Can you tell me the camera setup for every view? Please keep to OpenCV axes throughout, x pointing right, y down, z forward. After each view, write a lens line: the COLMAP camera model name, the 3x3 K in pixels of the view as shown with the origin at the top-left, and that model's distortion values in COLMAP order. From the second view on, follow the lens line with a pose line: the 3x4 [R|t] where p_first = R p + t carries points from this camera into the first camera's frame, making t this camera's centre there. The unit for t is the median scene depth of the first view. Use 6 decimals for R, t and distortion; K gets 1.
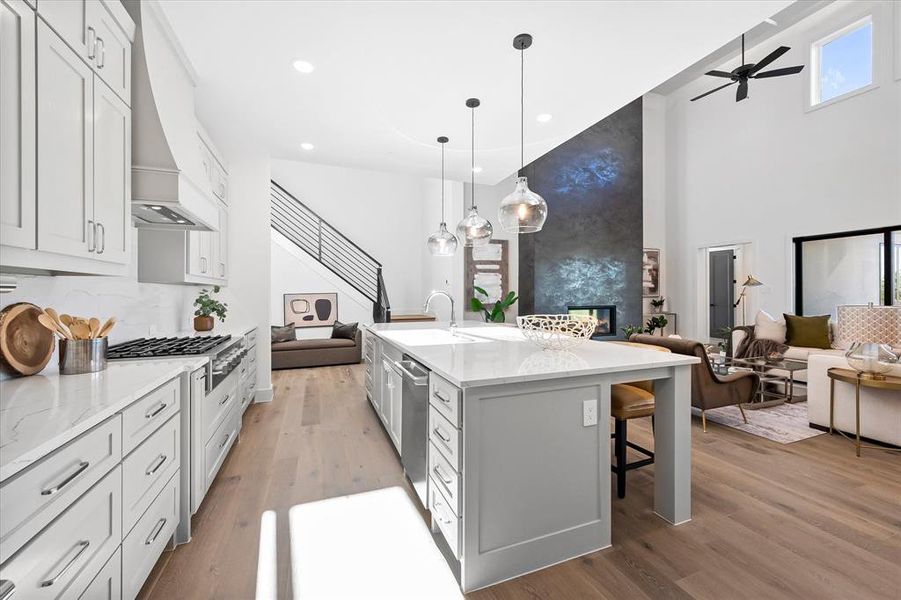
lens RADIAL K [[359.0, 0, 448.6], [0, 359.0, 297.6], [0, 0, 1]] dist [0.001179, -0.000010]
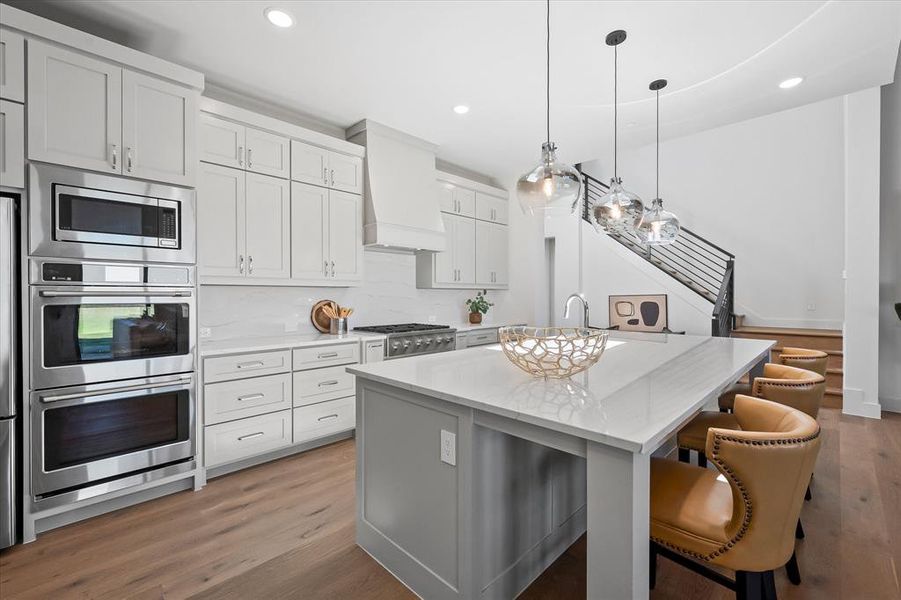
lens RADIAL K [[387.0, 0, 449.6], [0, 387.0, 294.2], [0, 0, 1]] dist [-0.000700, -0.000025]
pose [[0.403414, 0.001132, -0.915017, 0.324647], [-0.010358, 0.999941, -0.003329, -0.005689], [0.914959, 0.010821, 0.403402, 0.176262]]
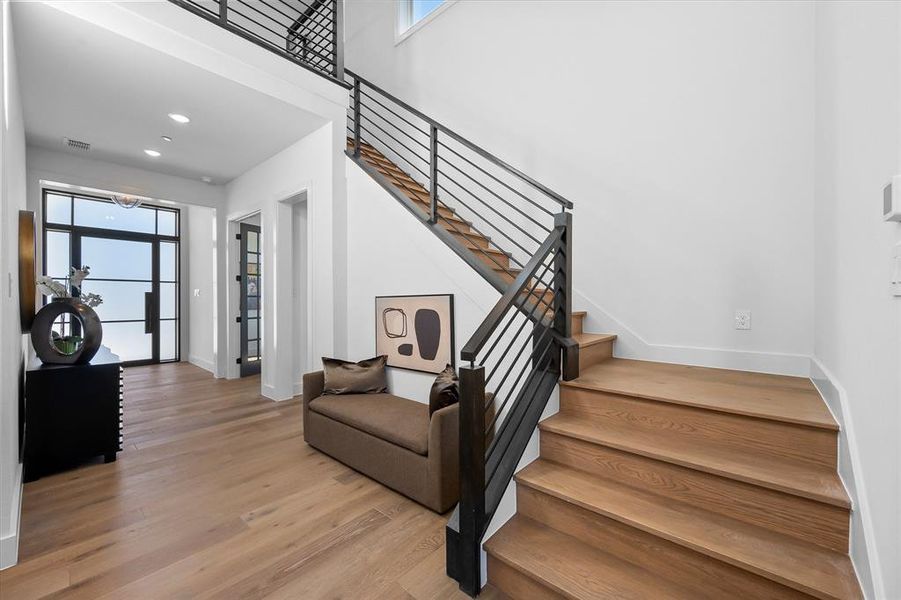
lens RADIAL K [[359.0, 0, 450.0], [0, 359.0, 297.0], [0, 0, 1]] dist [0.001179, -0.000010]
pose [[0.471310, 0.003229, -0.881962, 0.035931], [-0.013562, 0.999902, -0.003587, -0.008973], [0.881863, 0.013652, 0.471308, 0.842680]]
